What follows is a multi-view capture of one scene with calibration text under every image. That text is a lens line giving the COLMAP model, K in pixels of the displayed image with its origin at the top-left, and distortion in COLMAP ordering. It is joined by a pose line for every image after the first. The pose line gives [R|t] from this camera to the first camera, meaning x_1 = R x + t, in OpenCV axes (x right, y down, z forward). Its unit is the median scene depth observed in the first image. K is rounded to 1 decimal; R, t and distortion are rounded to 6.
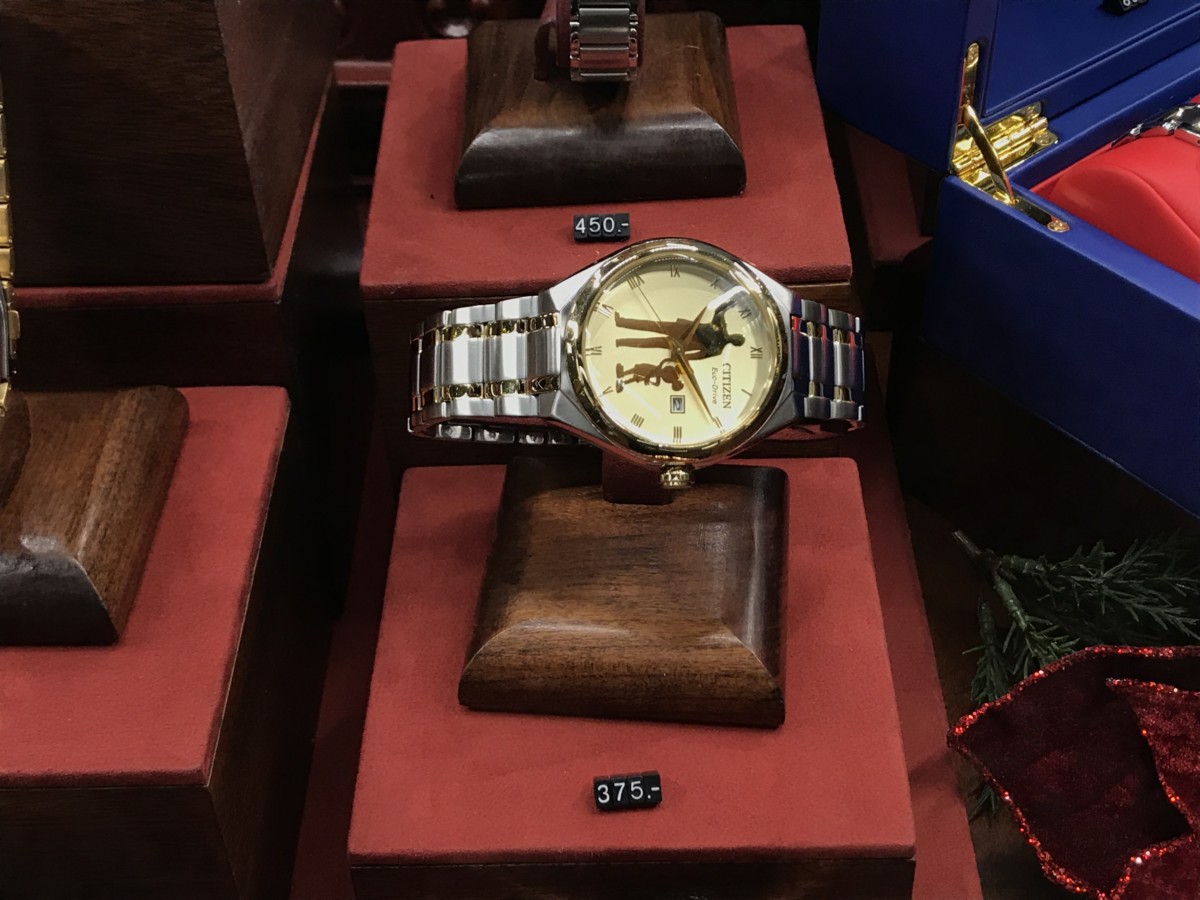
lens RADIAL K [[1628.0, 0, 600.0], [0, 1628.0, 450.0], [0, 0, 1]] dist [0.151261, -0.688794]
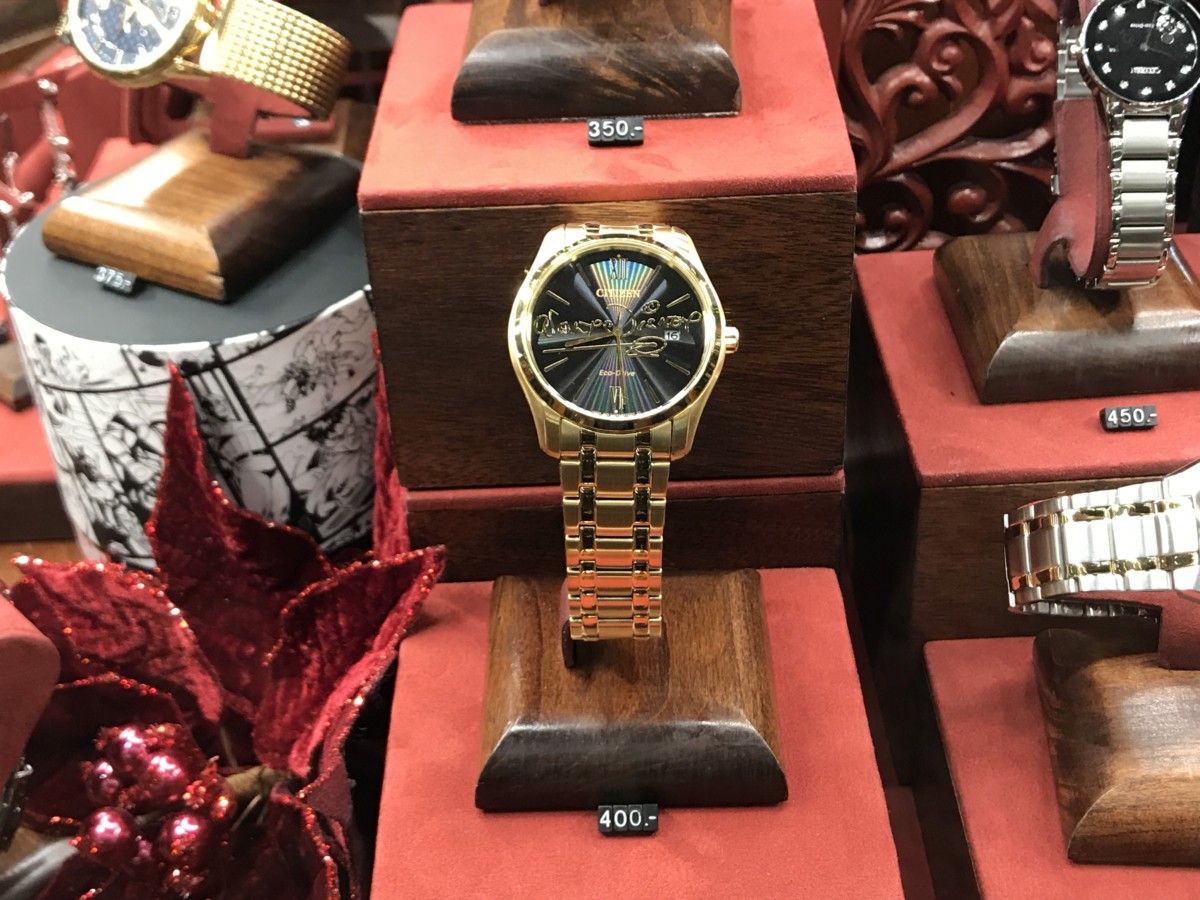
lens RADIAL K [[1628.0, 0, 600.0], [0, 1628.0, 450.0], [0, 0, 1]] dist [0.151261, -0.688794]
pose [[0.999700, -0.020006, -0.014125, -0.384420], [0.018364, 0.993970, -0.108106, -0.001834], [0.016202, 0.107814, 0.994039, -0.119346]]
